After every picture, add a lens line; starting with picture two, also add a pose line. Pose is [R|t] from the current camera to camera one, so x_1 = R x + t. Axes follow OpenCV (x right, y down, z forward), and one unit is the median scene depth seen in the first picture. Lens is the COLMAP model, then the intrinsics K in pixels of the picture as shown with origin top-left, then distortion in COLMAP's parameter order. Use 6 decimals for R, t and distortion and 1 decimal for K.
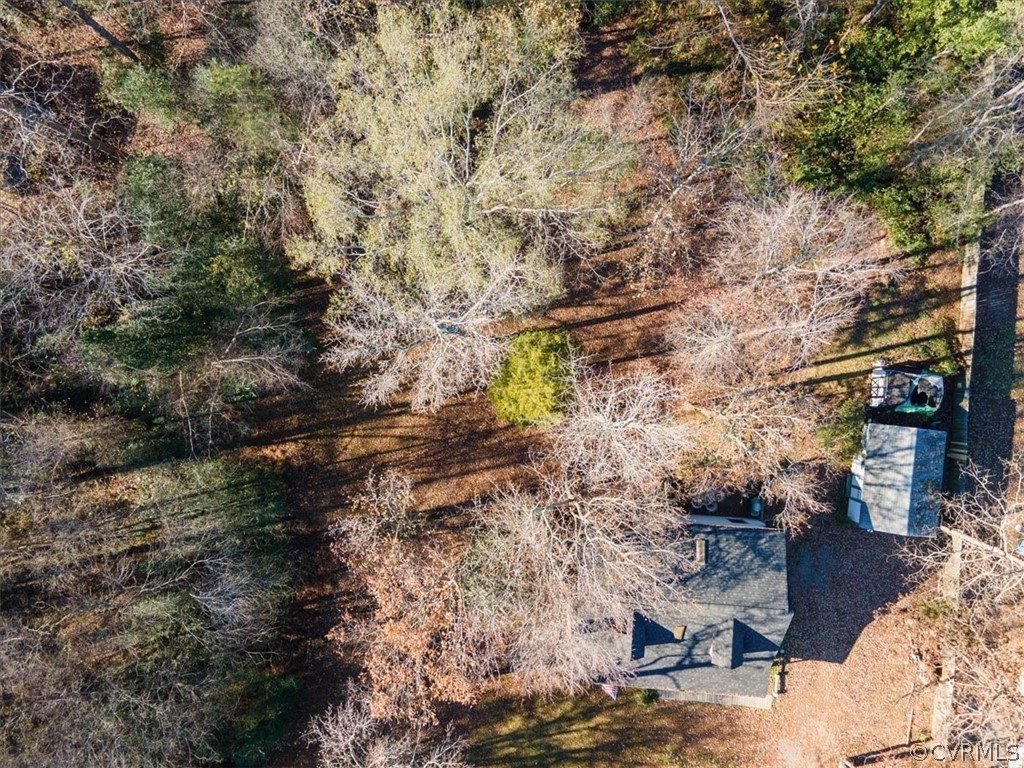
lens RADIAL K [[745.7, 0, 504.6], [0, 745.7, 376.2], [0, 0, 1]] dist [0.040738, 0.030887]
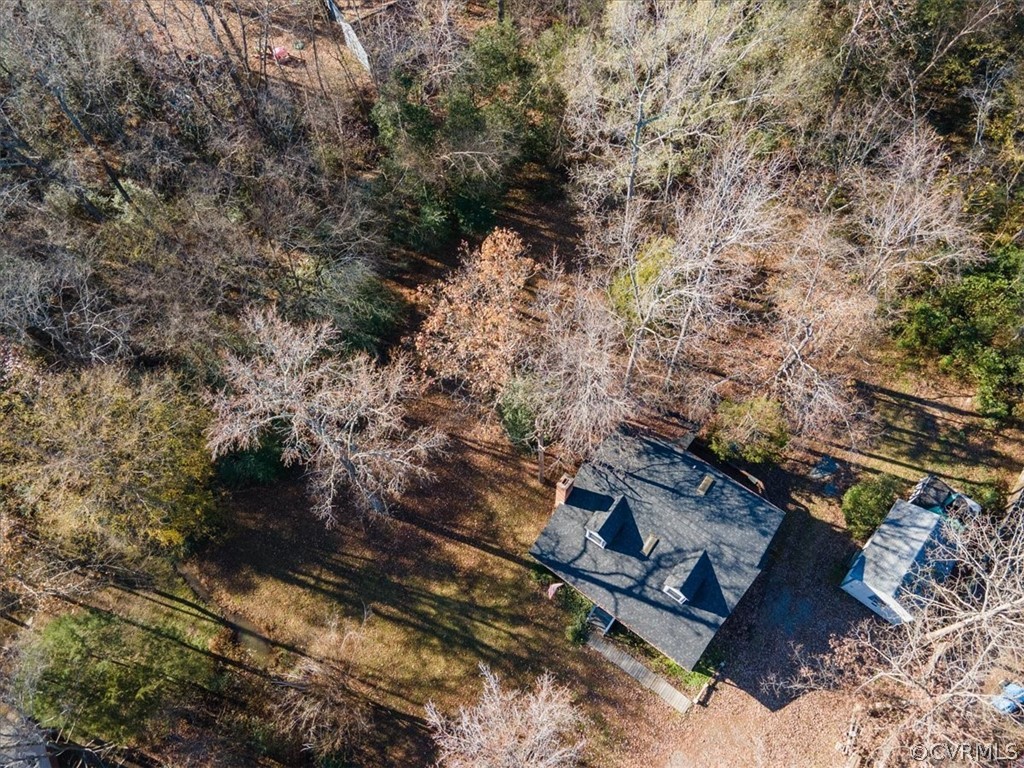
lens RADIAL K [[745.7, 0, 504.6], [0, 745.7, 376.2], [0, 0, 1]] dist [0.040738, 0.030887]
pose [[0.834731, 0.505275, -0.218909, 0.157374], [-0.550621, 0.761322, -0.342353, 0.569689], [-0.006322, 0.406308, 0.913714, -0.041244]]
